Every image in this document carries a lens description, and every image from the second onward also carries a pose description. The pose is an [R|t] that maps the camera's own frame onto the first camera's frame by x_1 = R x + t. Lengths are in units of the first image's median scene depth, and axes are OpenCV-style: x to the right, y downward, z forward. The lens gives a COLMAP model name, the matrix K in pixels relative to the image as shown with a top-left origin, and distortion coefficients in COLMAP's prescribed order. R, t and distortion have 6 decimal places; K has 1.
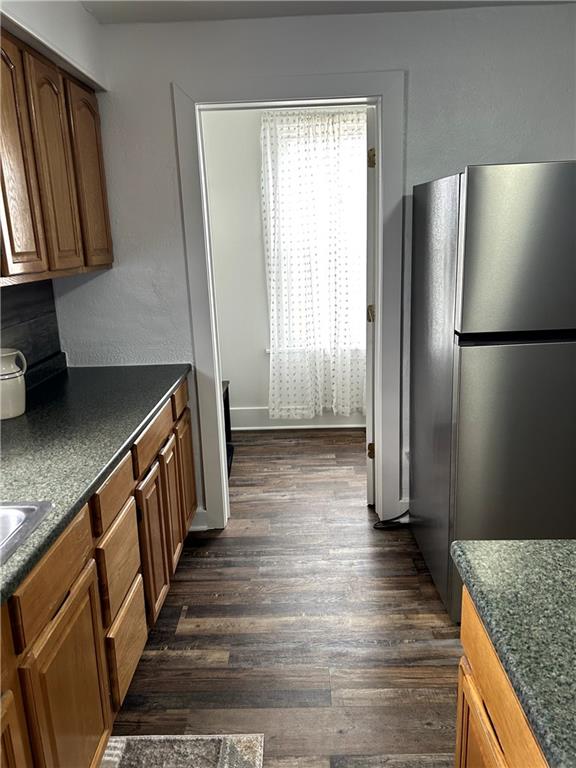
lens RADIAL K [[575.5, 0, 288.4], [0, 575.5, 381.3], [0, 0, 1]] dist [0.022586, -0.012307]
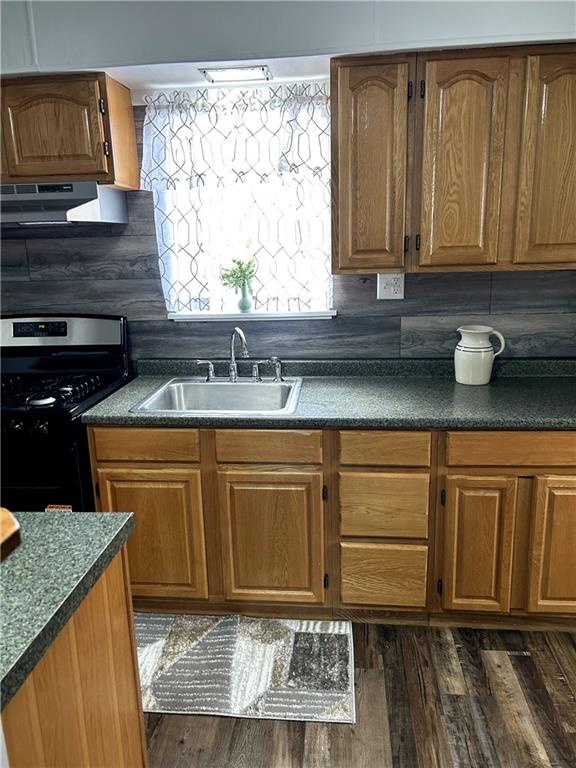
lens RADIAL K [[575.5, 0, 291.2], [0, 575.5, 387.3], [0, 0, 1]] dist [0.022586, -0.012307]
pose [[-0.070201, 0.274950, -0.958892, 0.615683], [-0.223483, 0.932494, 0.283742, -0.166770], [0.972177, 0.234215, -0.004015, 0.589765]]
